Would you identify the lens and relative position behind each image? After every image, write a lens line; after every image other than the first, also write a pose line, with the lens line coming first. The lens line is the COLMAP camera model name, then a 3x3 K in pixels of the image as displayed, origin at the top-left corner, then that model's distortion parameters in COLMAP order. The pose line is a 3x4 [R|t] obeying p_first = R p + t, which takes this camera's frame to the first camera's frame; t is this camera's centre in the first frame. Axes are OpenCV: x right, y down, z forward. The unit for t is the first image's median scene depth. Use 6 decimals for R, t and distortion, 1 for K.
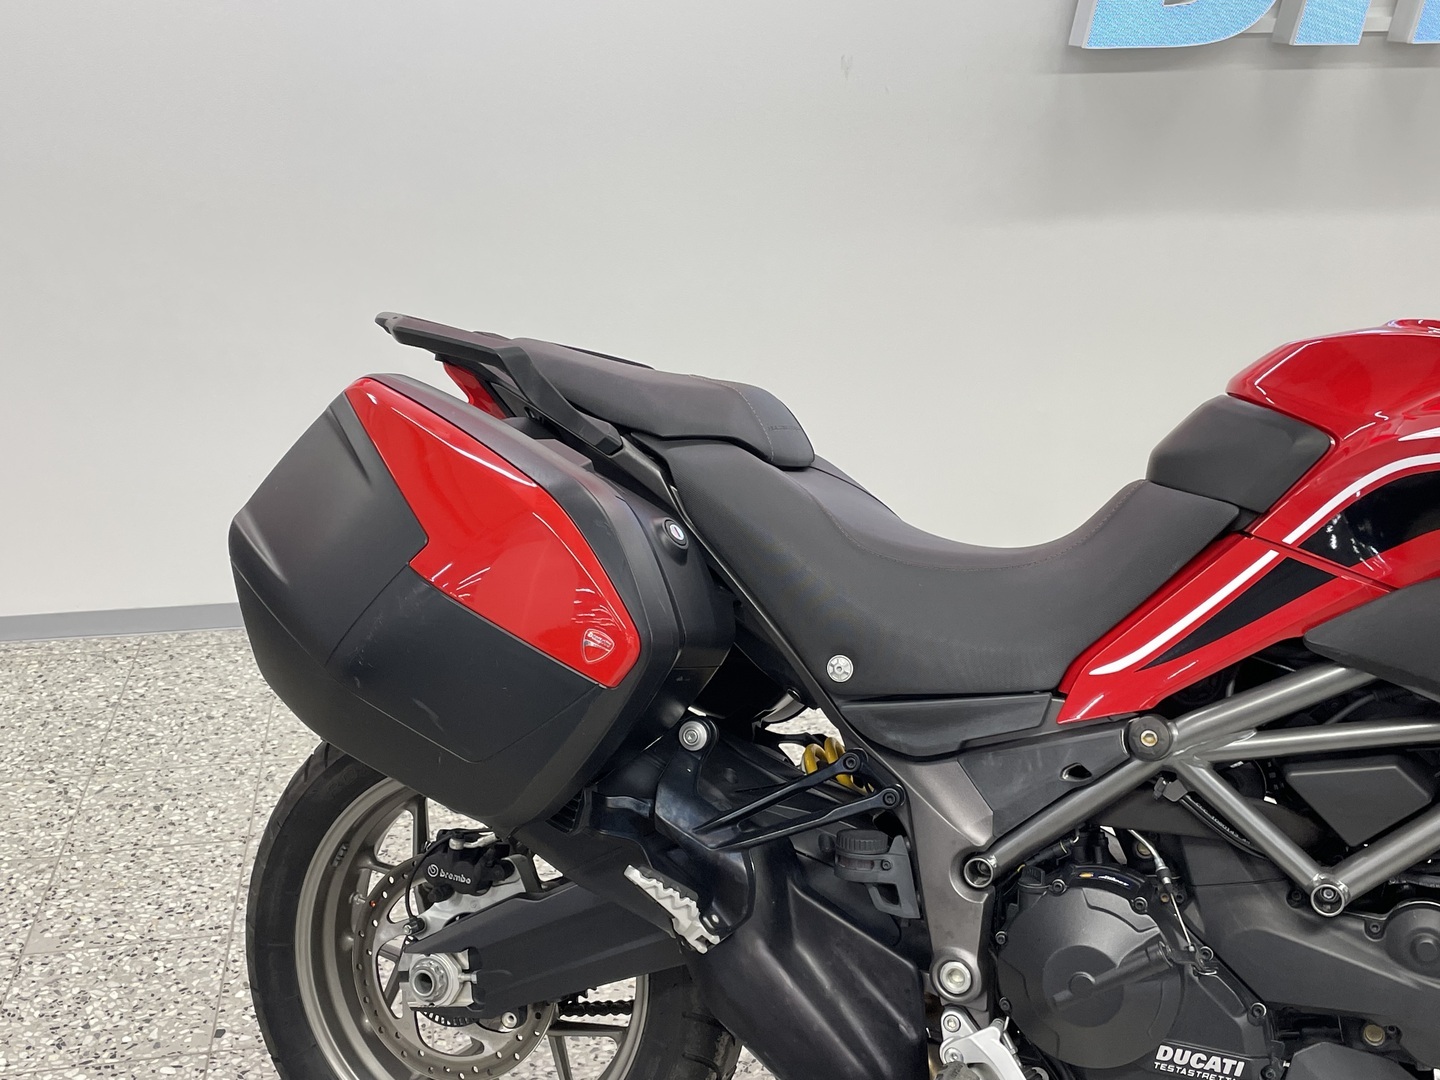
lens RADIAL K [[1677.9, 0, 728.3], [0, 1677.9, 537.6], [0, 0, 1]] dist [0.137046, -0.296787]
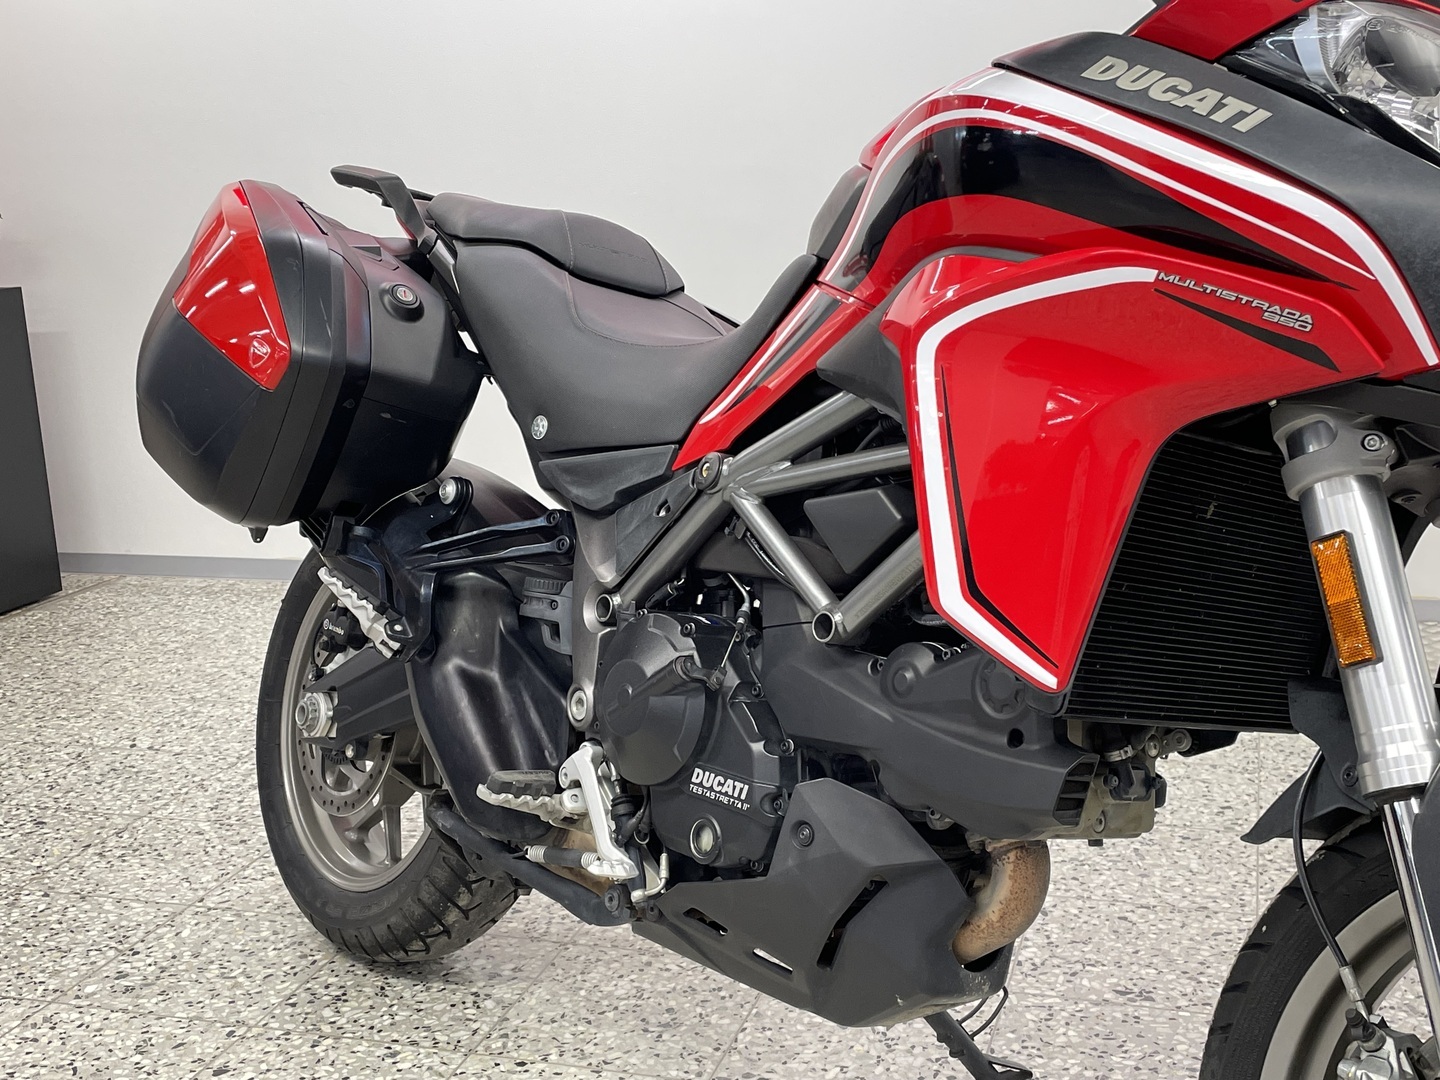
lens RADIAL K [[1677.9, 0, 728.3], [0, 1677.9, 537.6], [0, 0, 1]] dist [0.137046, -0.296787]
pose [[0.883130, 0.058706, -0.465441, 0.718273], [-0.109643, 0.990491, -0.083106, 0.235412], [0.456136, 0.124425, 0.881169, 0.087034]]
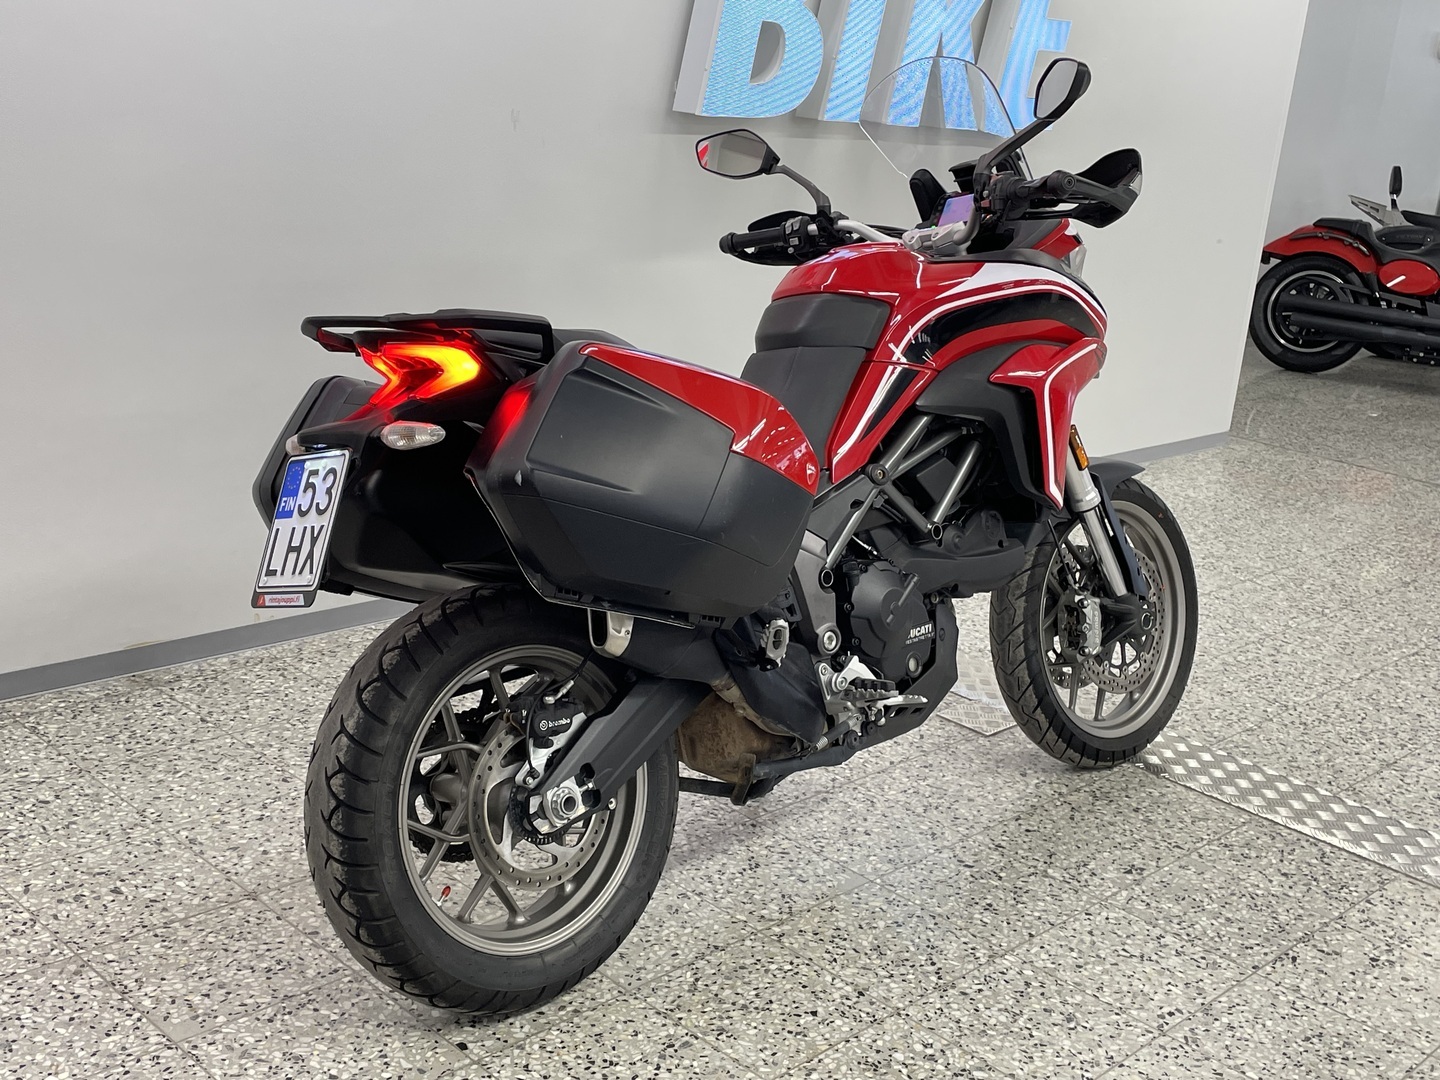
lens RADIAL K [[1677.9, 0, 728.3], [0, 1677.9, 537.6], [0, 0, 1]] dist [0.137046, -0.296787]
pose [[0.407788, -0.229481, 0.883769, -1.425206], [0.212231, 0.965215, 0.152702, -0.129519], [-0.888069, 0.125293, 0.442306, 0.320556]]
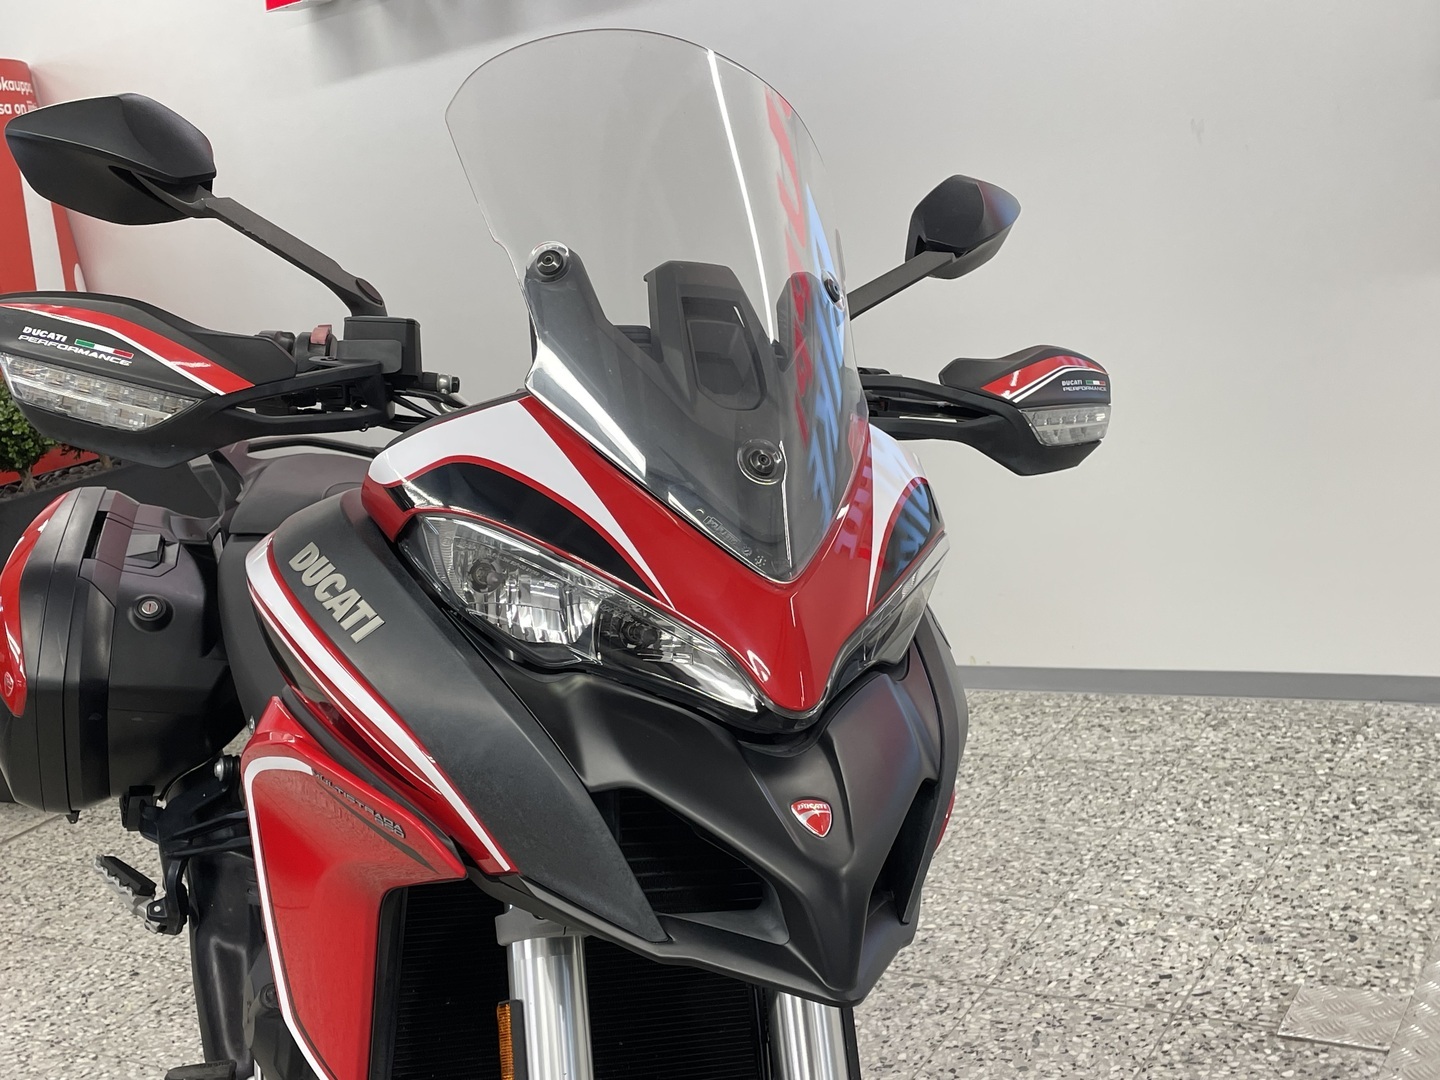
lens RADIAL K [[1639.8, 0, 720.0], [0, 1639.8, 540.0], [0, 0, 1]] dist [0.079835, -0.036356]
pose [[0.718307, 0.015483, -0.695554, 1.183354], [-0.042614, 0.998854, -0.021773, -0.047606], [0.694420, 0.045281, 0.718144, 0.372824]]
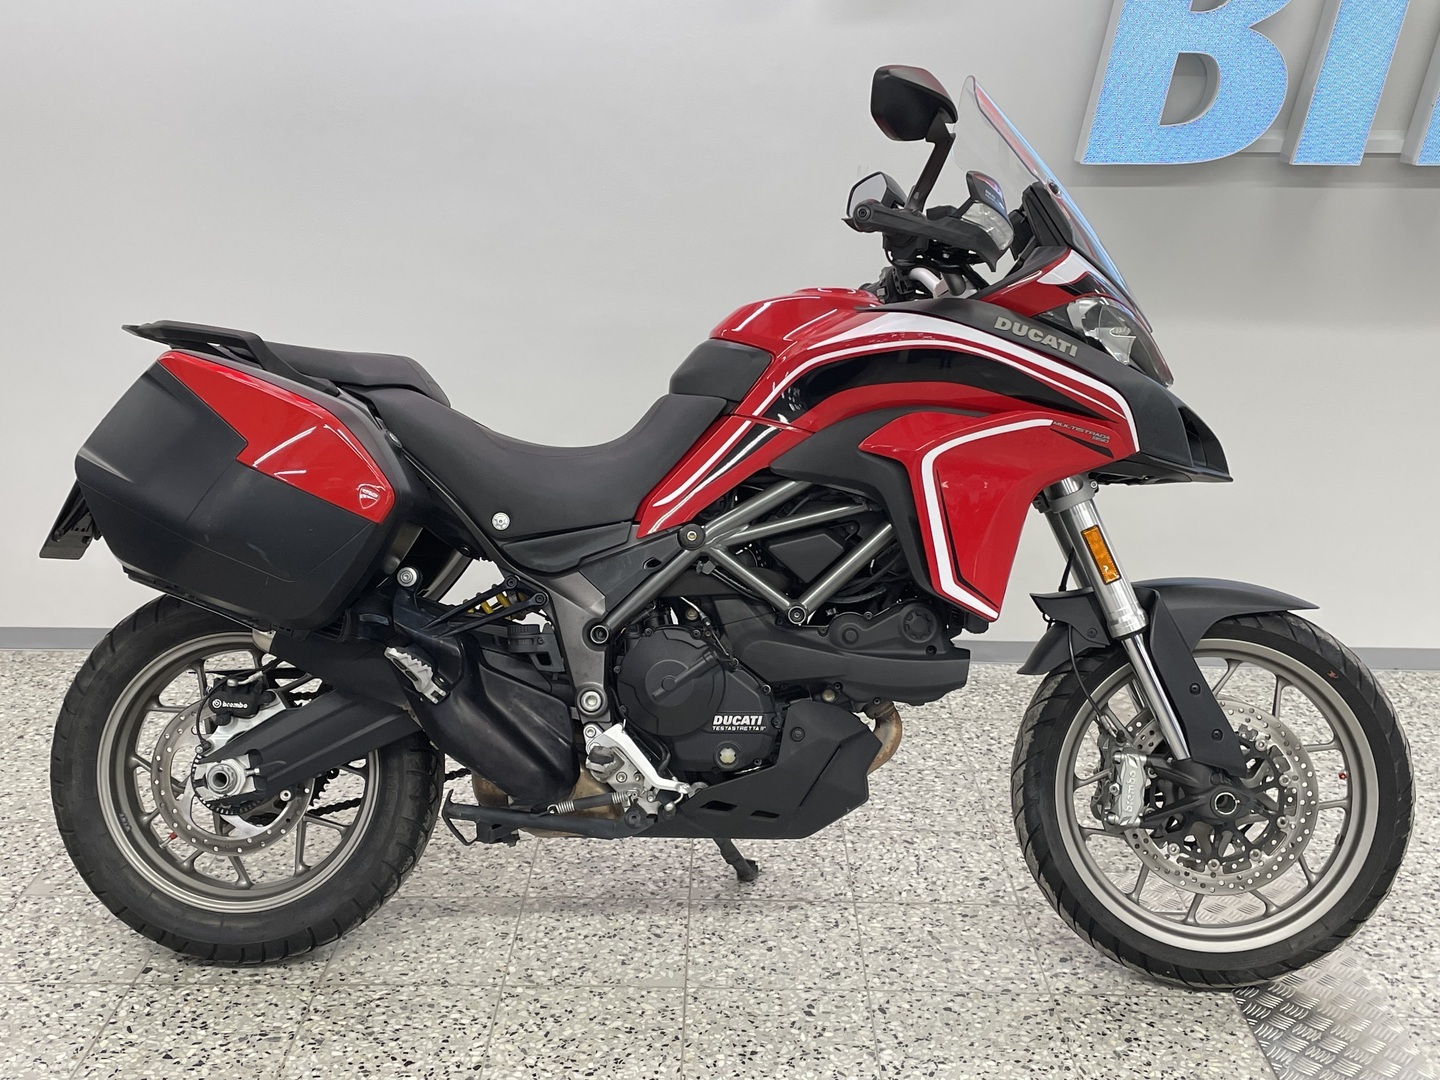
lens RADIAL K [[1649.9, 0, 729.8], [0, 1649.9, 552.3], [0, 0, 1]] dist [0.141381, -0.323953]
pose [[0.939072, -0.089175, 0.331950, -0.258534], [0.104591, 0.994097, -0.028827, 0.179551], [-0.327420, 0.061790, 0.942856, -0.556851]]
